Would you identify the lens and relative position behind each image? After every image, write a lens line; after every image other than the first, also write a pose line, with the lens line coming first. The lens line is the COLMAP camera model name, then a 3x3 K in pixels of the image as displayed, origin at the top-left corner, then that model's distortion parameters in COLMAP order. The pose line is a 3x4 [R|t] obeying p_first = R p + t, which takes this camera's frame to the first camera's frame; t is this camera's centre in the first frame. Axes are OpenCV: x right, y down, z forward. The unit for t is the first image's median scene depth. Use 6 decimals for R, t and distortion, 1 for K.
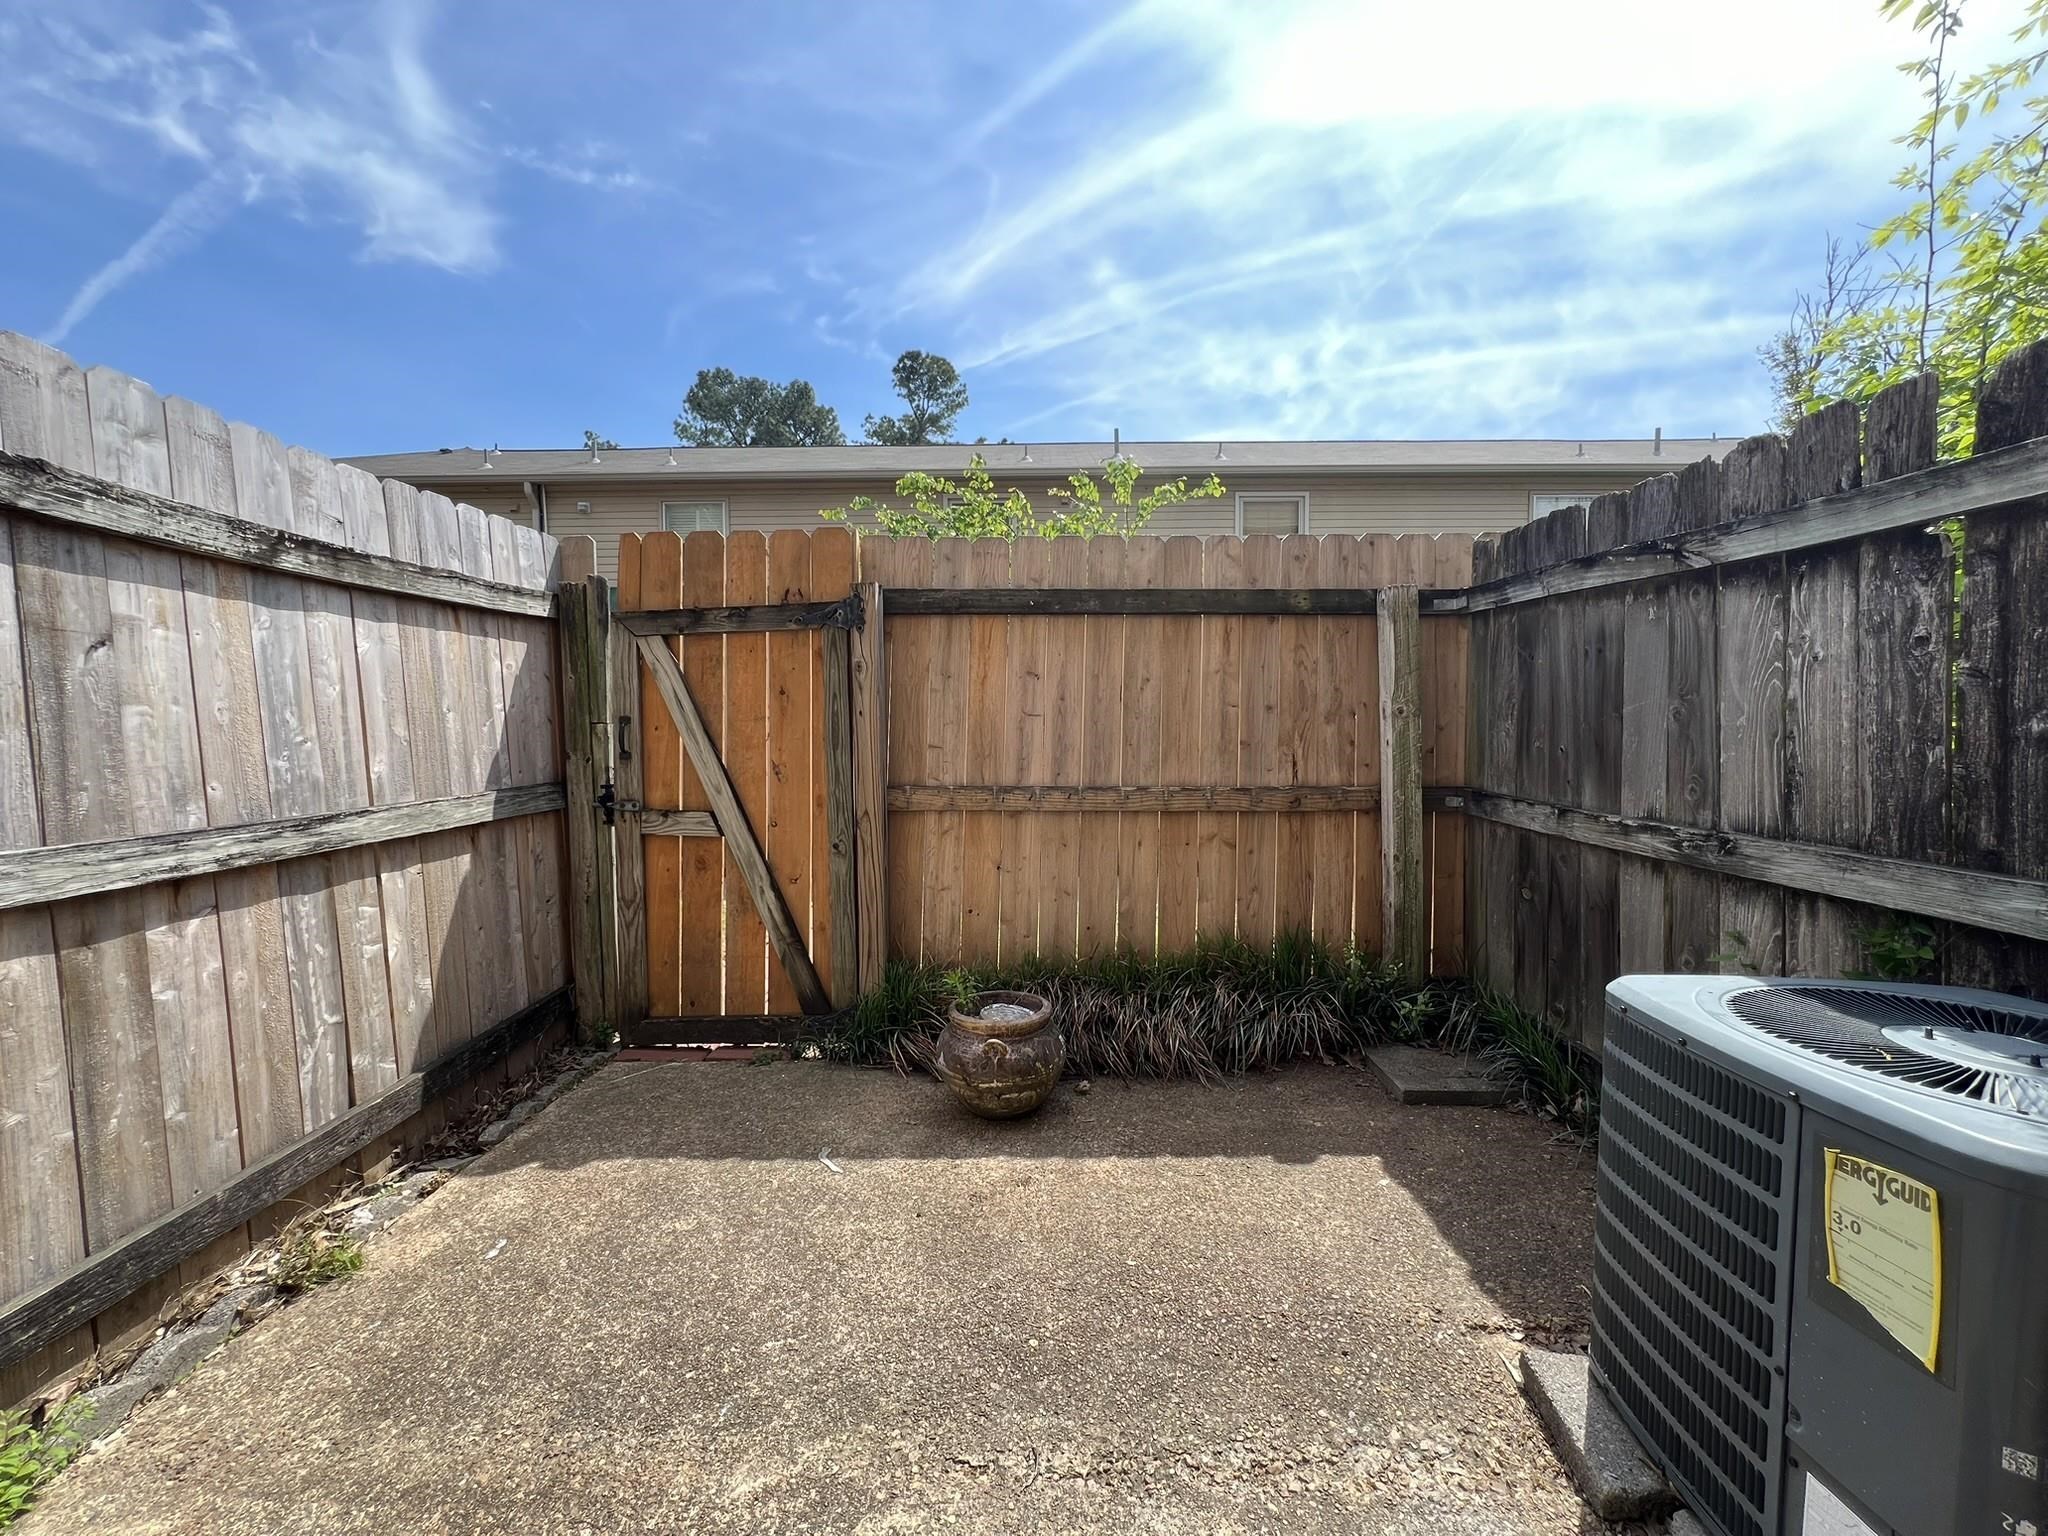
lens RADIAL K [[829.8, 0, 1019.0], [0, 829.8, 774.3], [0, 0, 1]] dist [-0.001217, 0.000730]
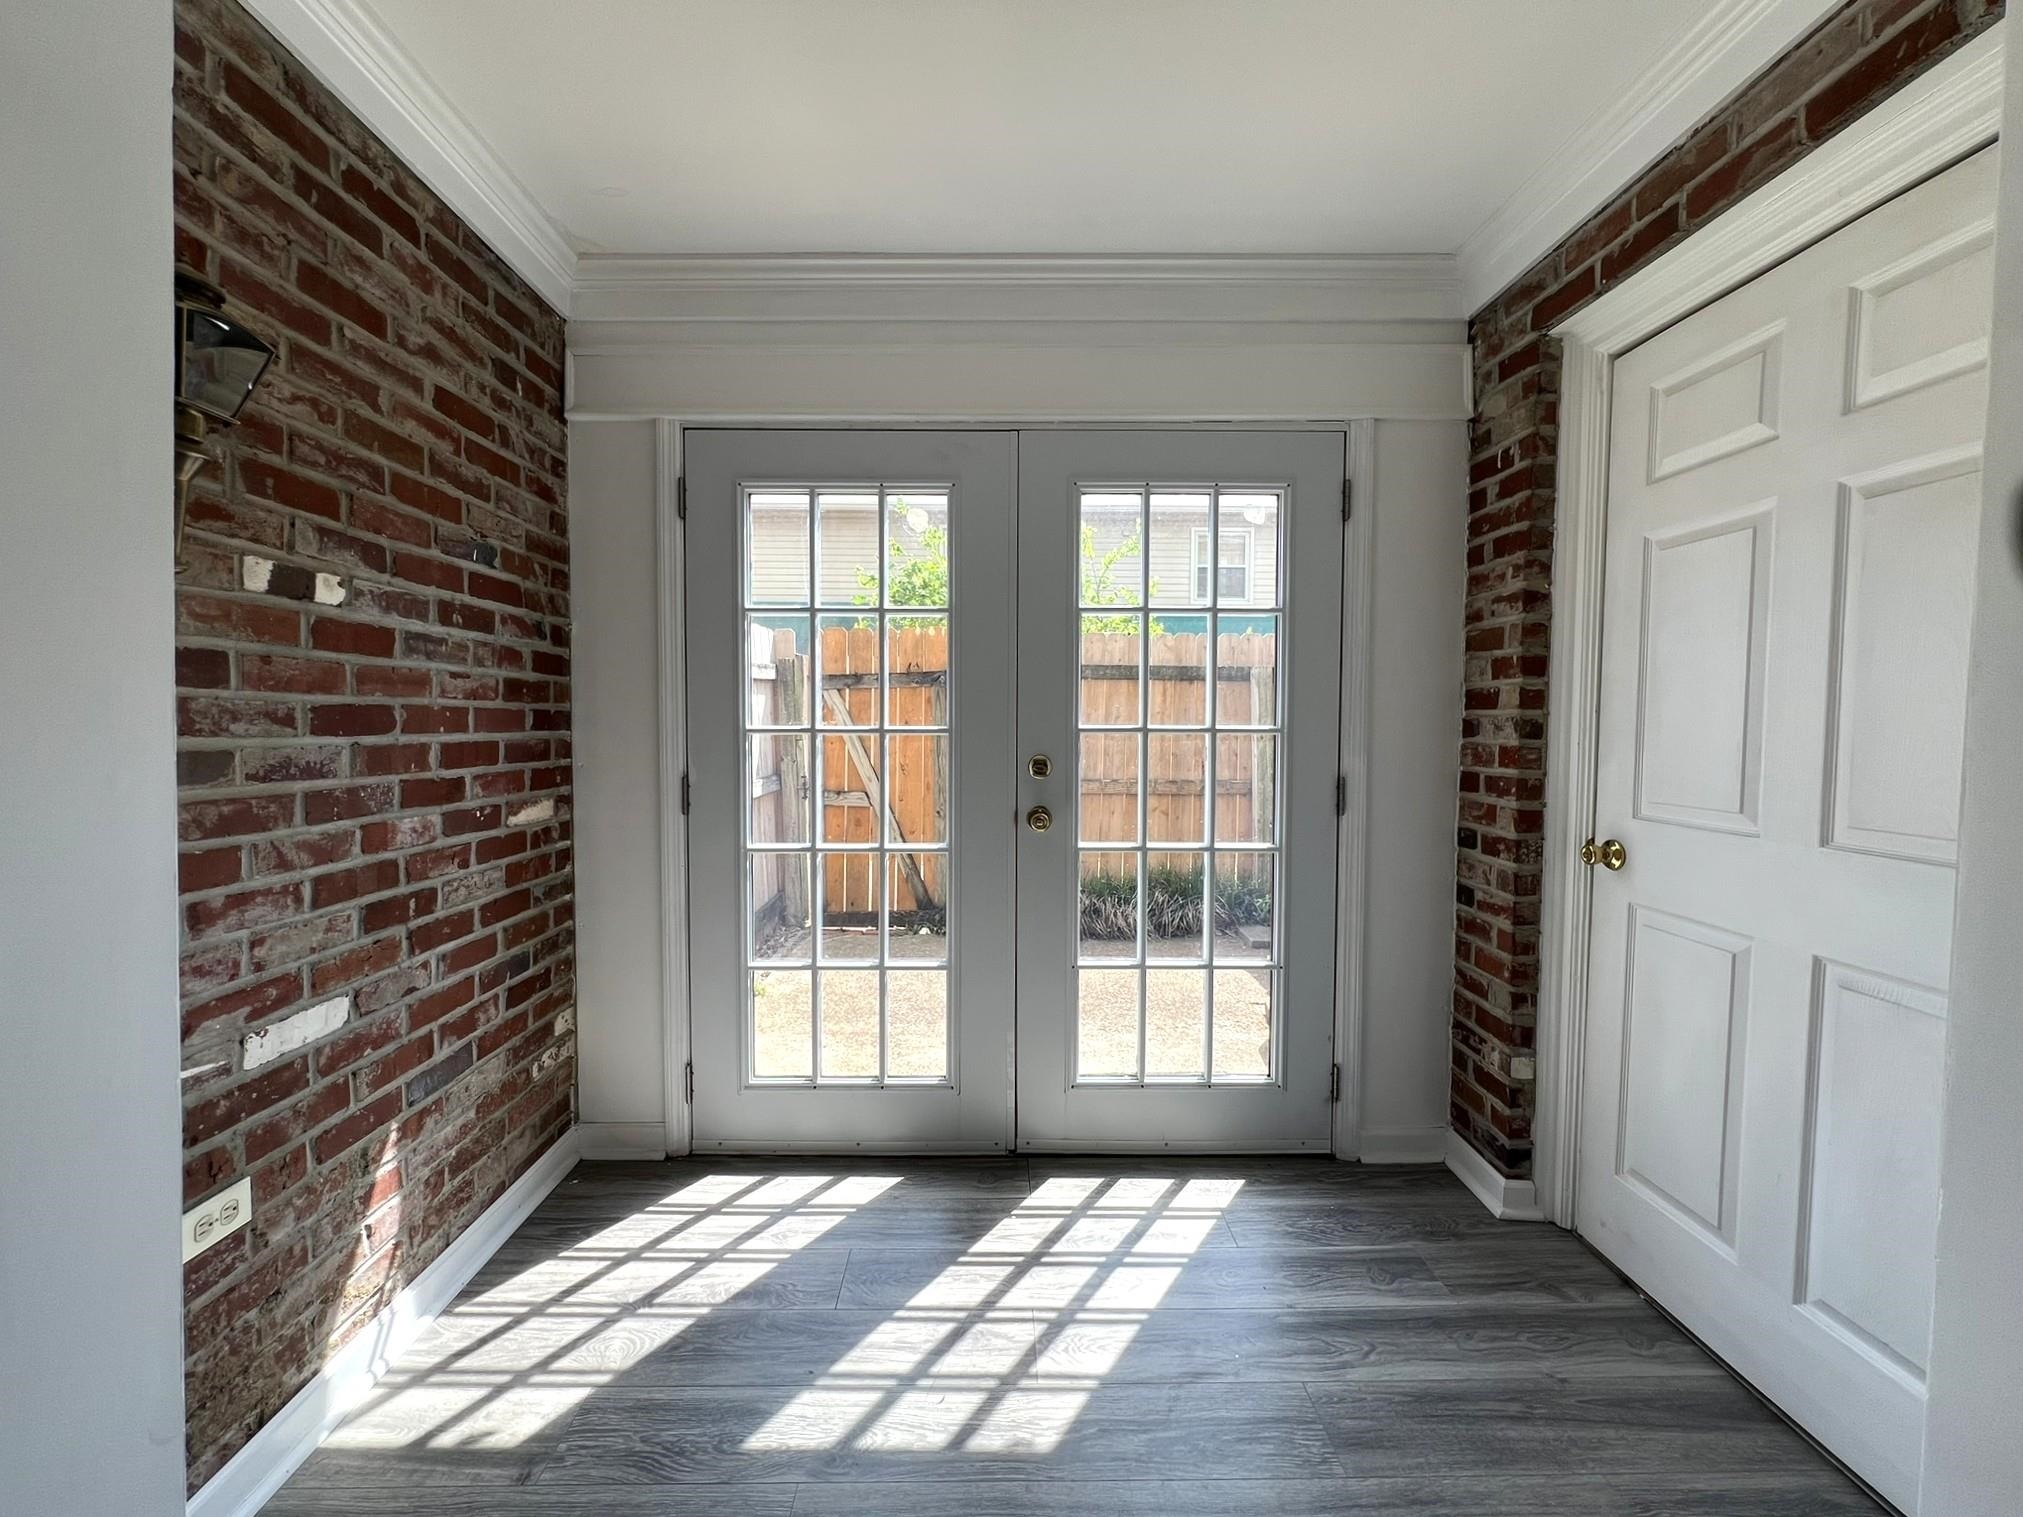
lens RADIAL K [[819.7, 0, 1004.9], [0, 819.7, 753.6], [0, 0, 1]] dist [-0.001217, 0.000730]
pose [[0.999208, 0.009970, 0.038517, -0.147848], [-0.008914, 0.999582, -0.027501, 0.009899], [-0.038775, 0.027136, 0.998879, -0.704422]]
